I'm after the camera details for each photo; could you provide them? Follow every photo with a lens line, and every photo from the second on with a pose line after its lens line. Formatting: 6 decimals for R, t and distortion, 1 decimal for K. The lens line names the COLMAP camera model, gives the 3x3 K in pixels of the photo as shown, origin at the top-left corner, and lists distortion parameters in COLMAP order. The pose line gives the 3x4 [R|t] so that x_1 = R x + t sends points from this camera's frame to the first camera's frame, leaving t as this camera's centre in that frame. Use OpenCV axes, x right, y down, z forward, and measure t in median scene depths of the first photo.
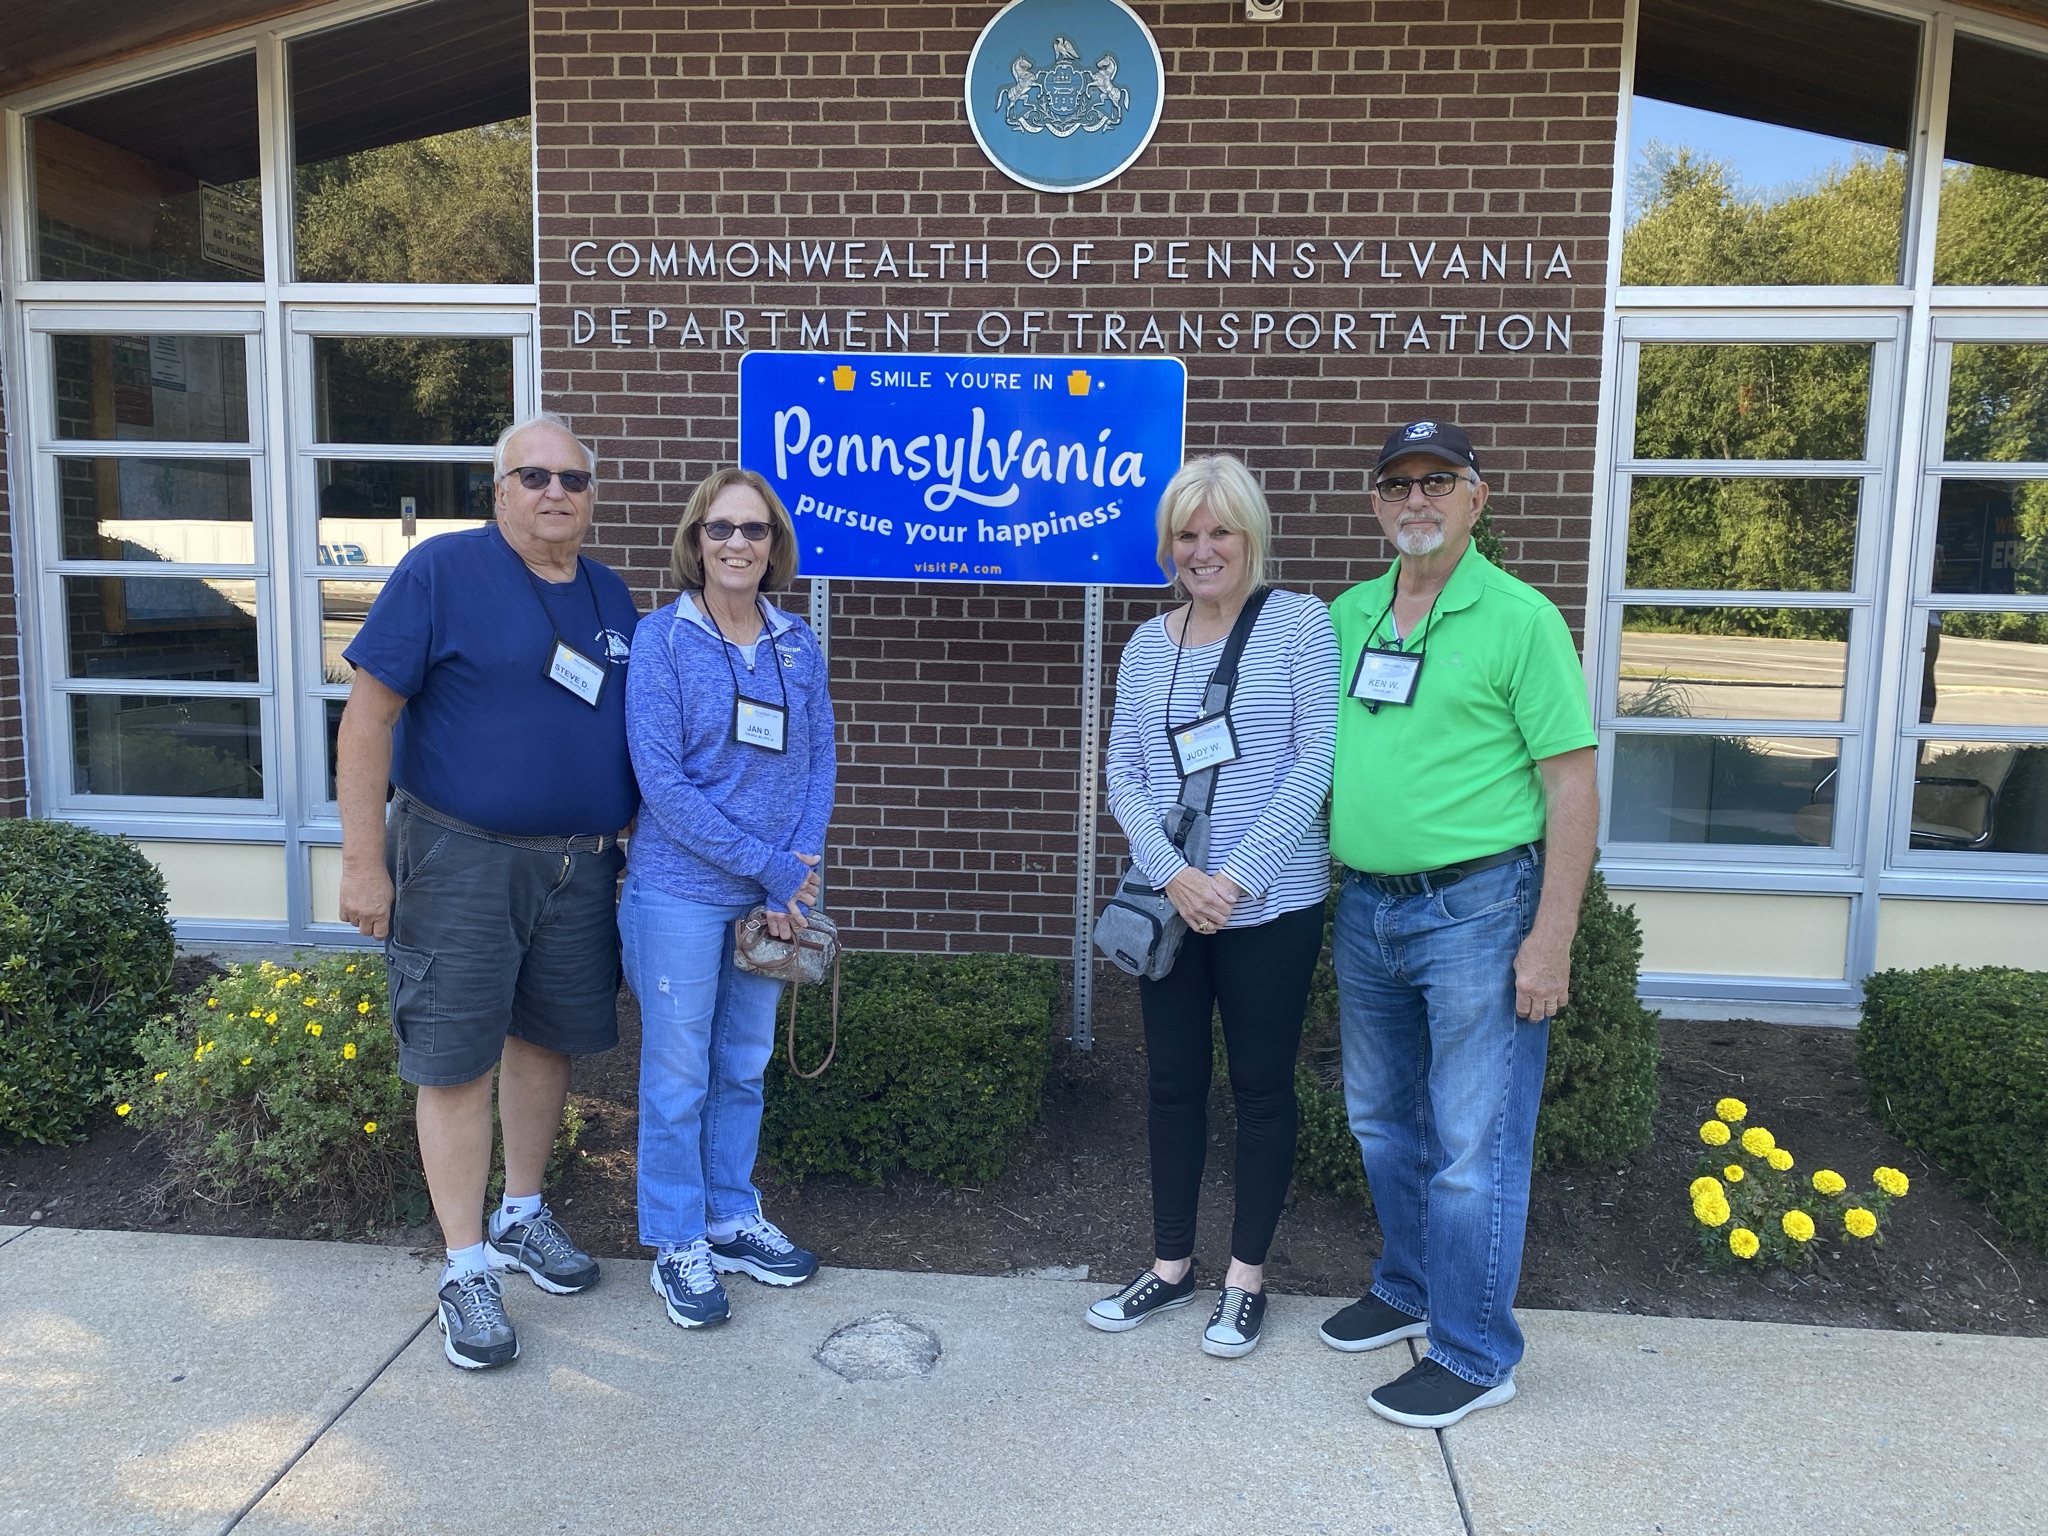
lens RADIAL K [[1593.5, 0, 1039.7], [0, 1593.5, 769.0], [0, 0, 1]] dist [0.026792, -0.021044]
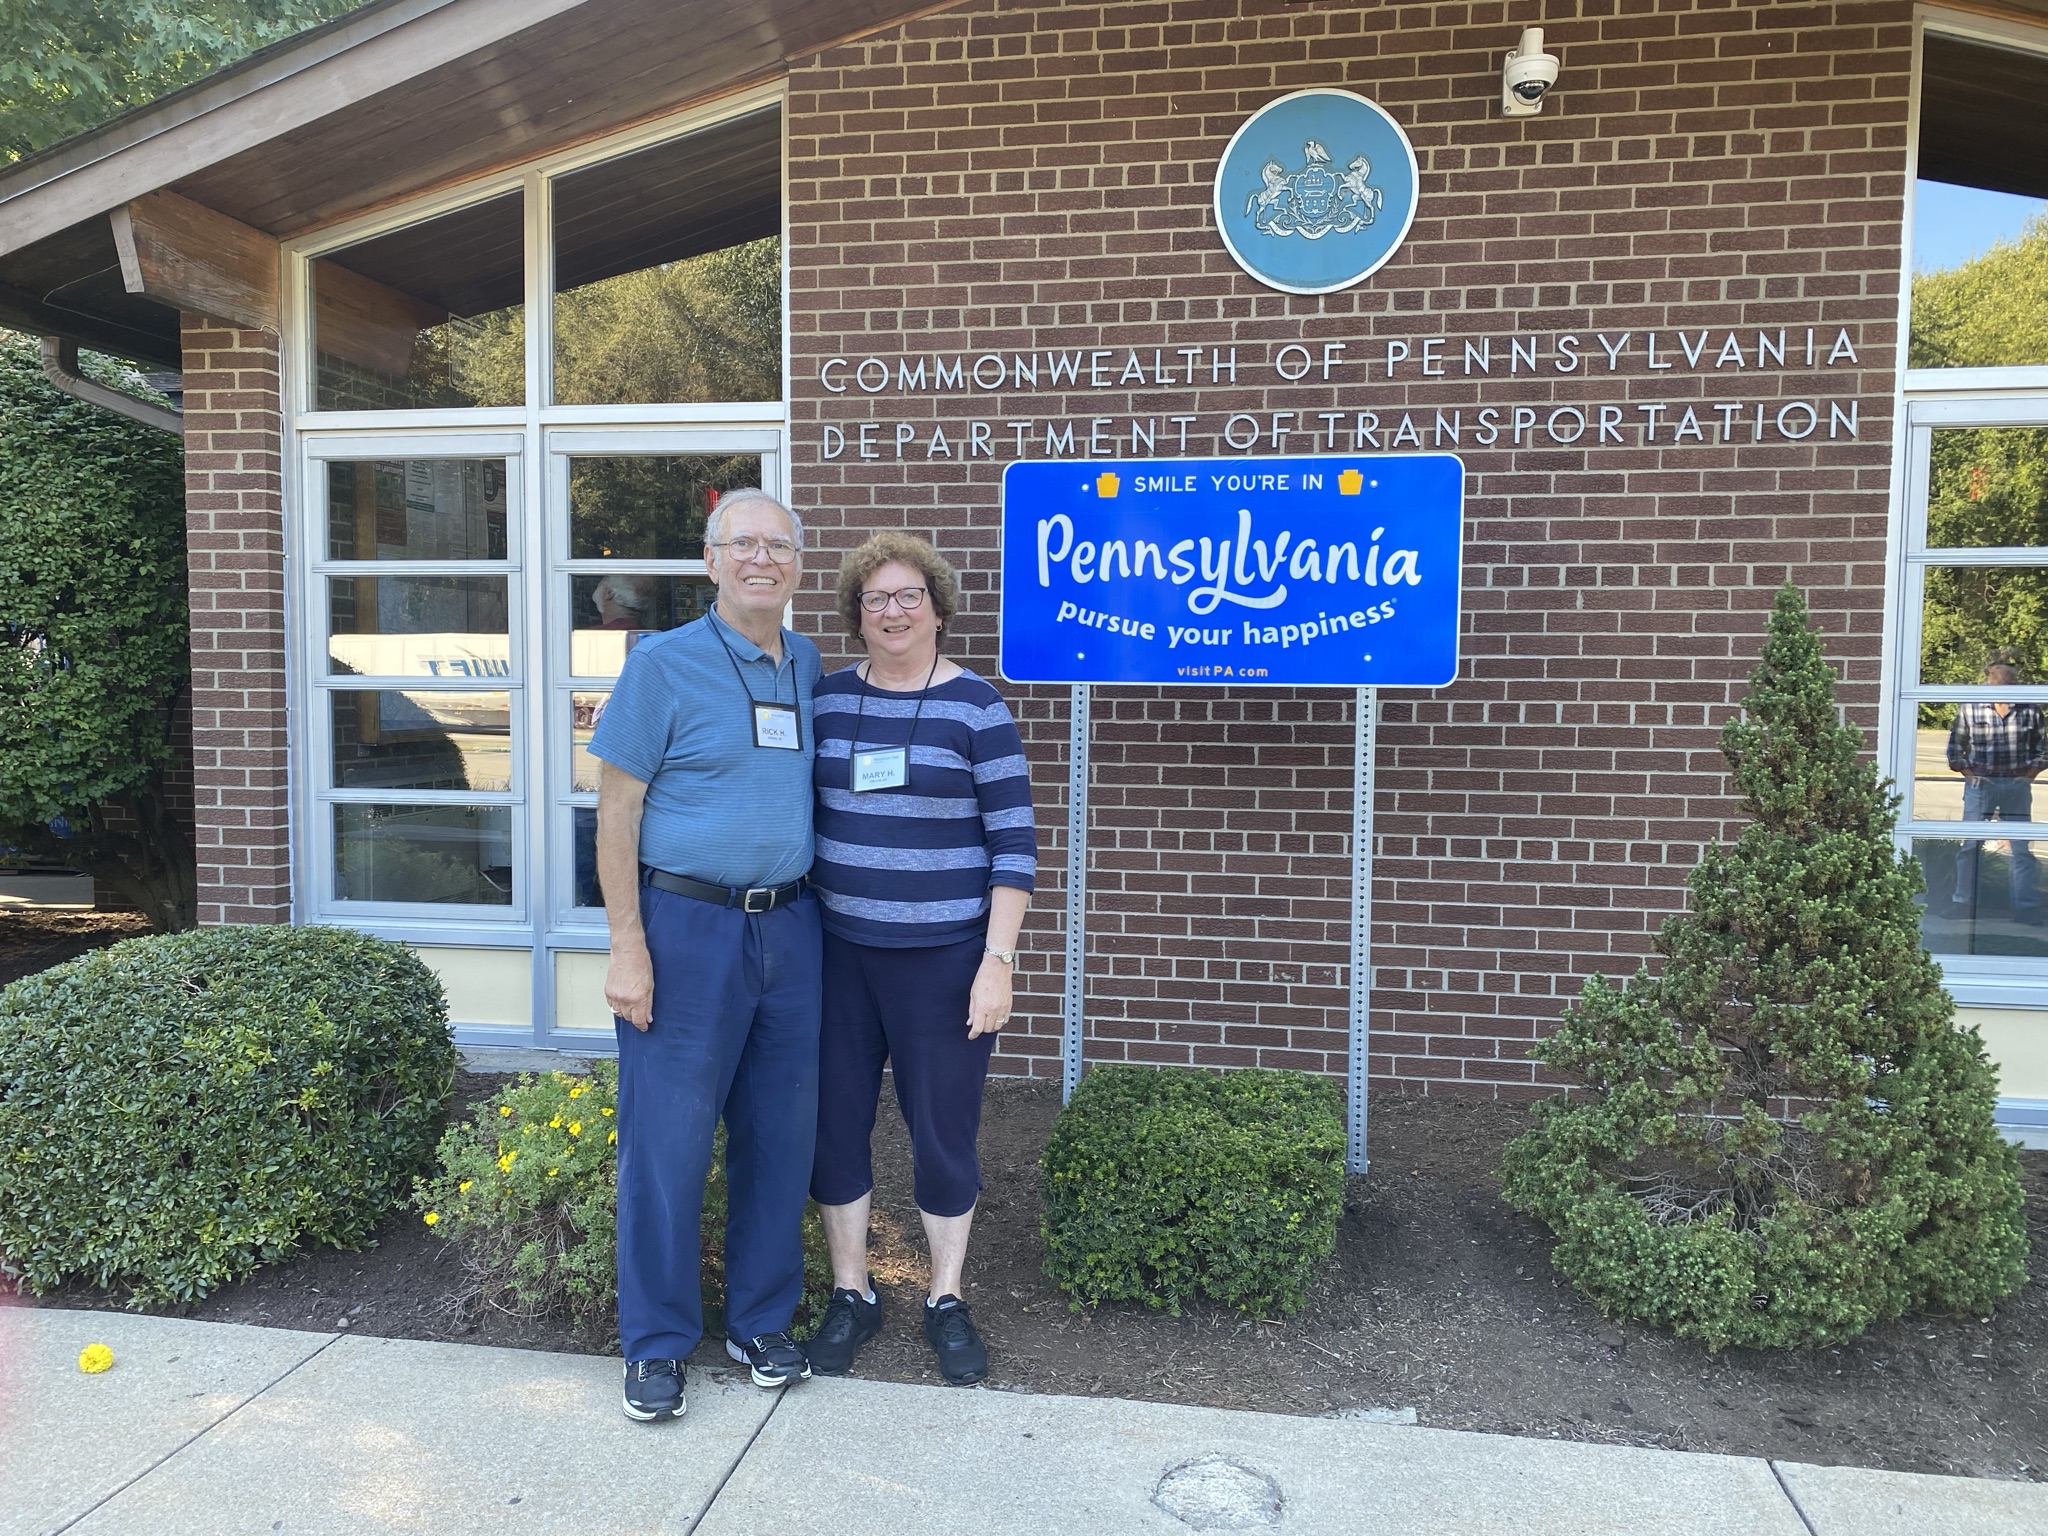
lens RADIAL K [[1593.5, 0, 1009.8], [0, 1593.5, 782.5], [0, 0, 1]] dist [0.026792, -0.021044]
pose [[0.995788, -0.005686, -0.091513, -0.085150], [0.000667, 0.998498, -0.054780, -0.004199], [0.091687, 0.054488, 0.994296, 0.014285]]
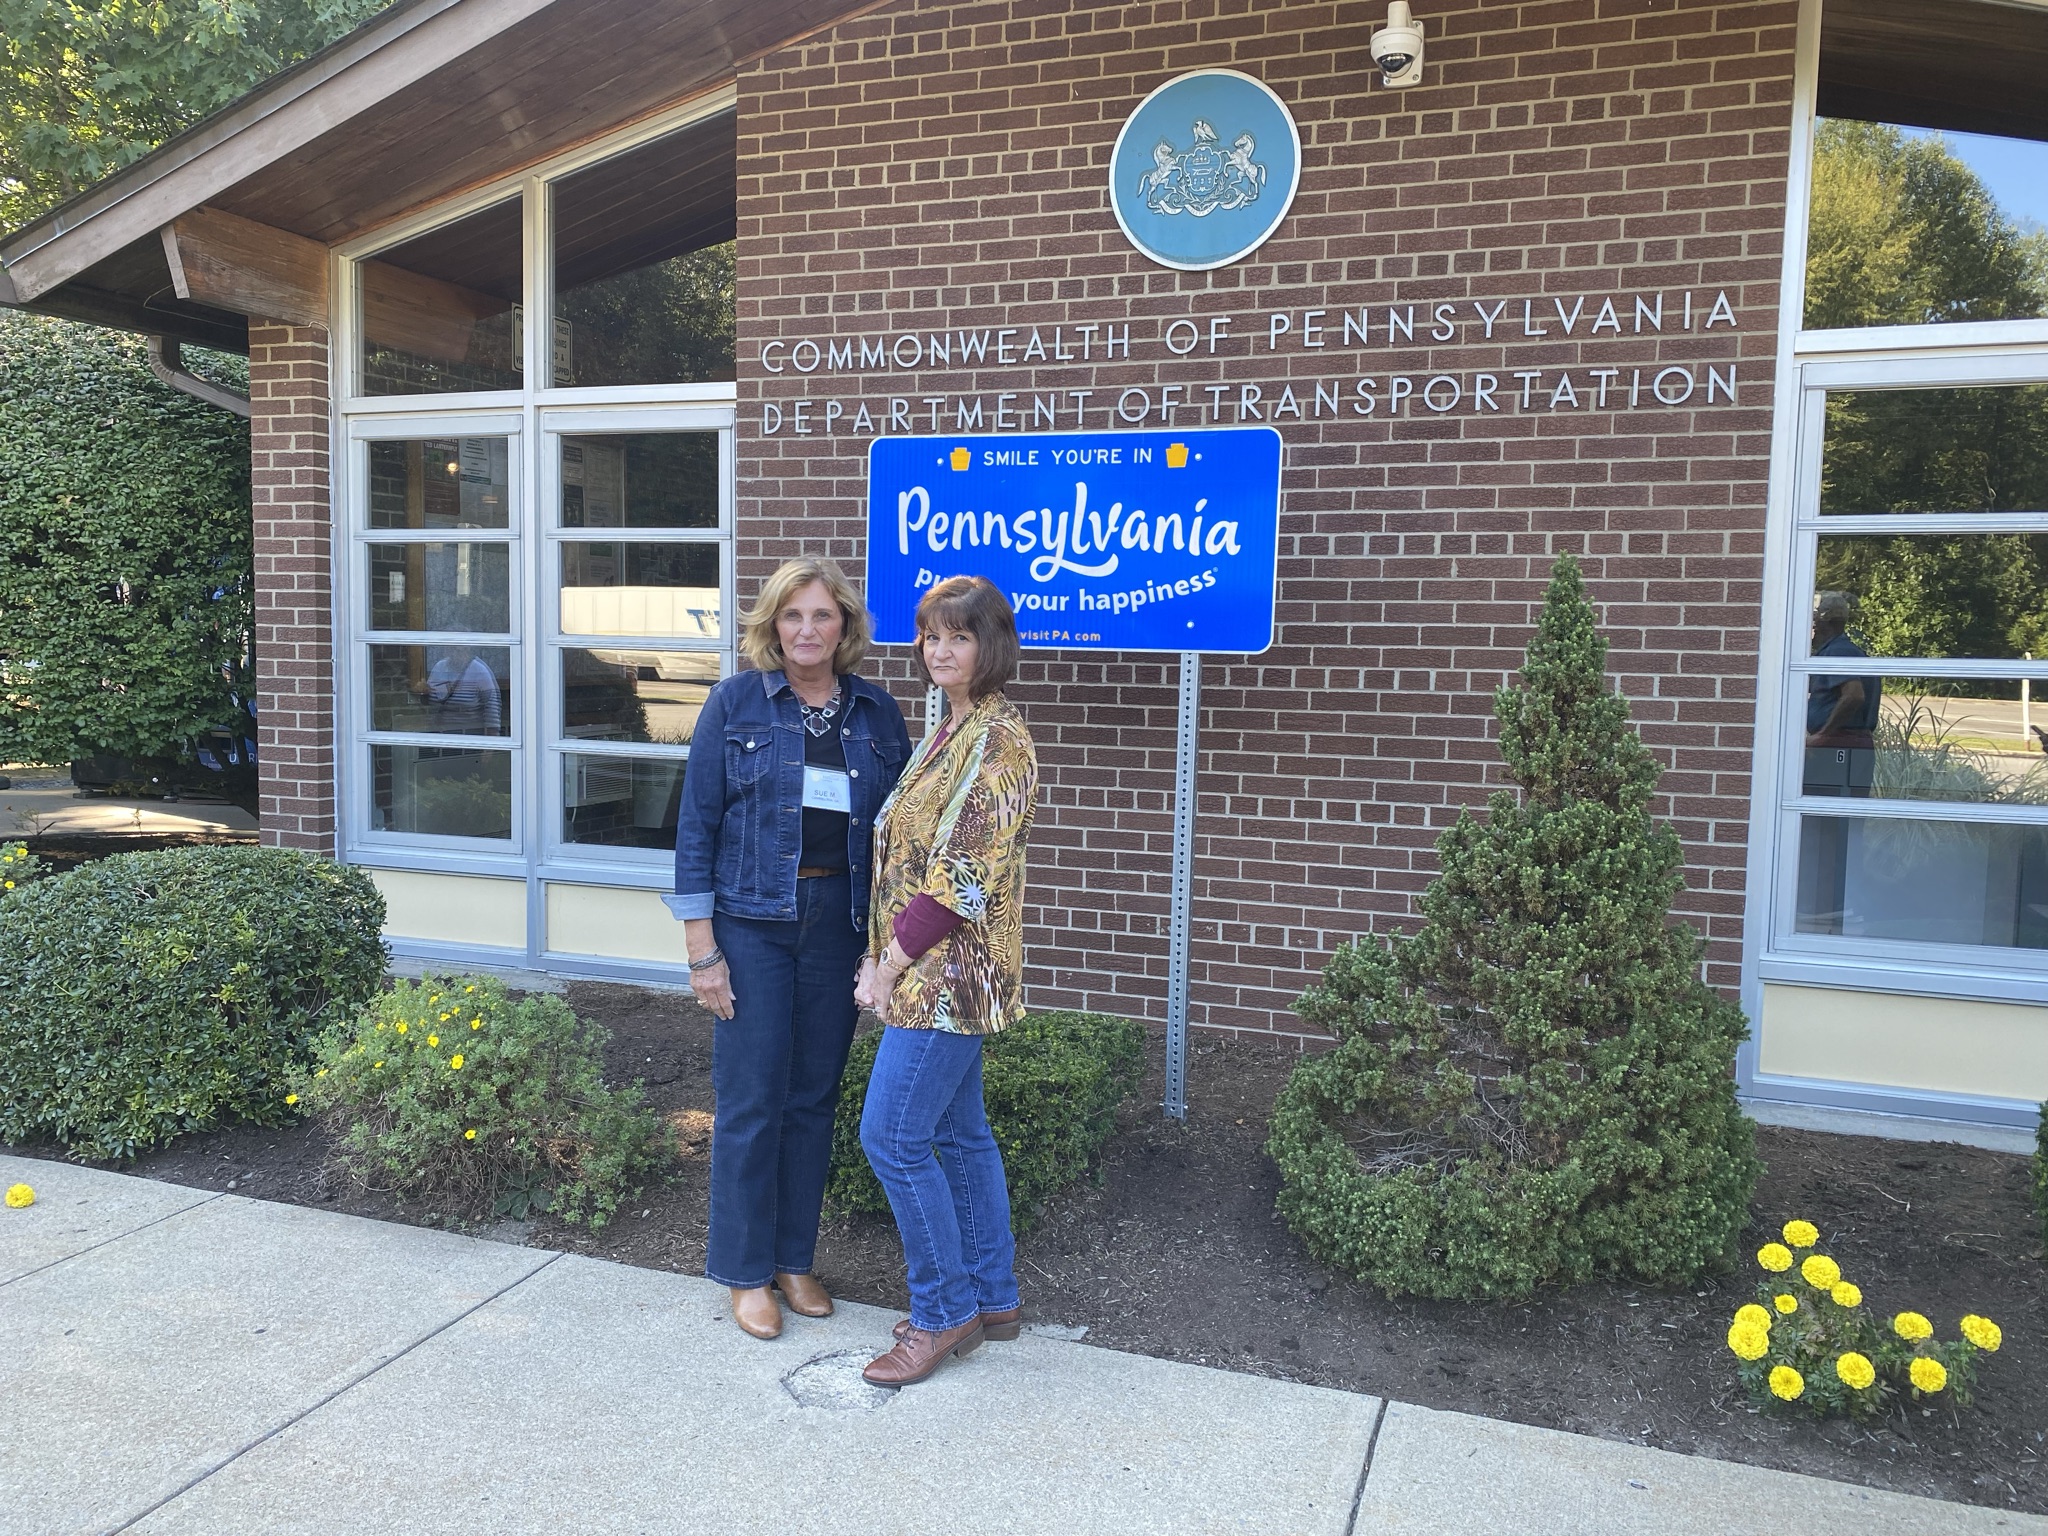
lens RADIAL K [[1593.5, 0, 1010.3], [0, 1593.5, 760.4], [0, 0, 1]] dist [0.026792, -0.021044]
pose [[0.964312, 0.018672, -0.264109, 0.174447], [-0.030675, 0.998672, -0.041395, -0.001762], [0.262985, 0.048019, 0.963604, -0.000082]]
